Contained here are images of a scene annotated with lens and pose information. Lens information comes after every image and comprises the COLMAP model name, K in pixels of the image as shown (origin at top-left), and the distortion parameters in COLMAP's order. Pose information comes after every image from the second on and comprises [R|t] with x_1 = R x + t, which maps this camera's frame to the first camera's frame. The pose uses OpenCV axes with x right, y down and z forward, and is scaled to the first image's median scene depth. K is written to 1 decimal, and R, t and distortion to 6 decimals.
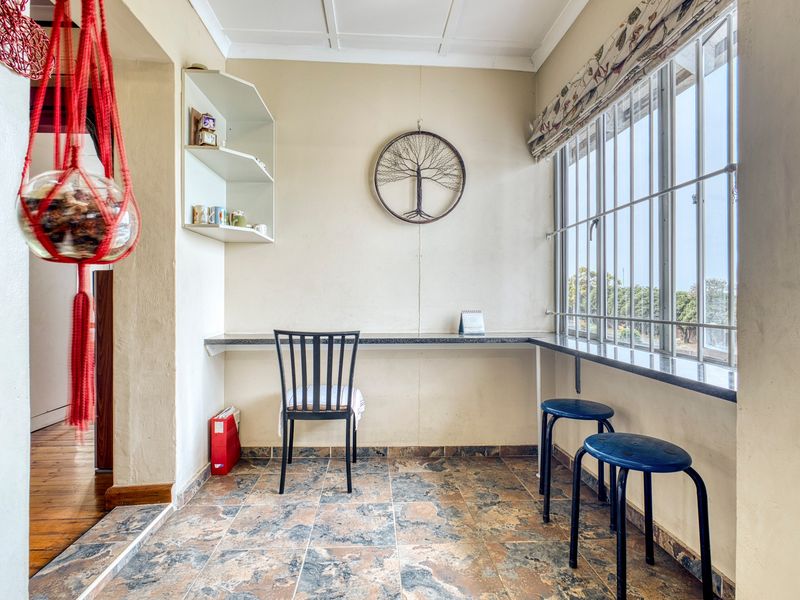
lens RADIAL K [[416.0, 0, 400.0], [0, 416.0, 300.0], [0, 0, 1]] dist [-0.001237, -0.000002]
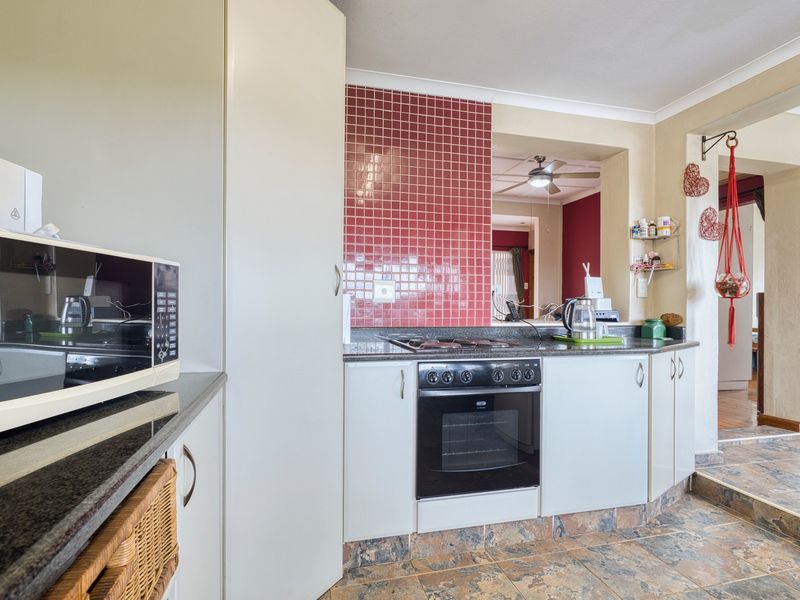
lens RADIAL K [[421.3, 0, 398.2], [0, 421.3, 305.2], [0, 0, 1]] dist [-0.004898, 0.000398]
pose [[0.177931, -0.004437, -0.984033, 0.811484], [-0.010569, 0.999924, -0.006420, 0.006842], [0.983986, 0.011543, 0.177870, -0.875875]]
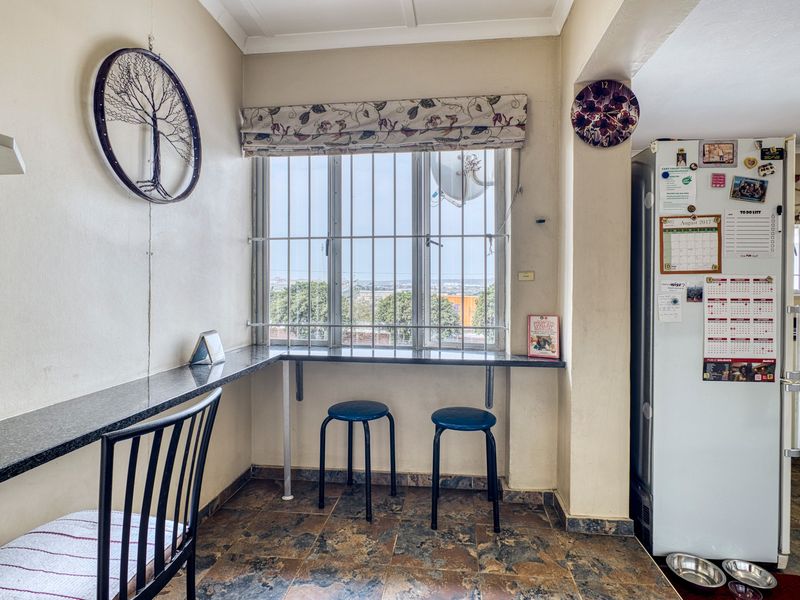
lens RADIAL K [[433.0, 0, 400.6], [0, 433.0, 286.1], [0, 0, 1]] dist [-0.003987, -0.000428]
pose [[0.190383, -0.009642, 0.981663, -0.641568], [0.001388, 0.999953, 0.009552, -0.076463], [-0.981709, -0.000456, 0.190387, 0.620530]]
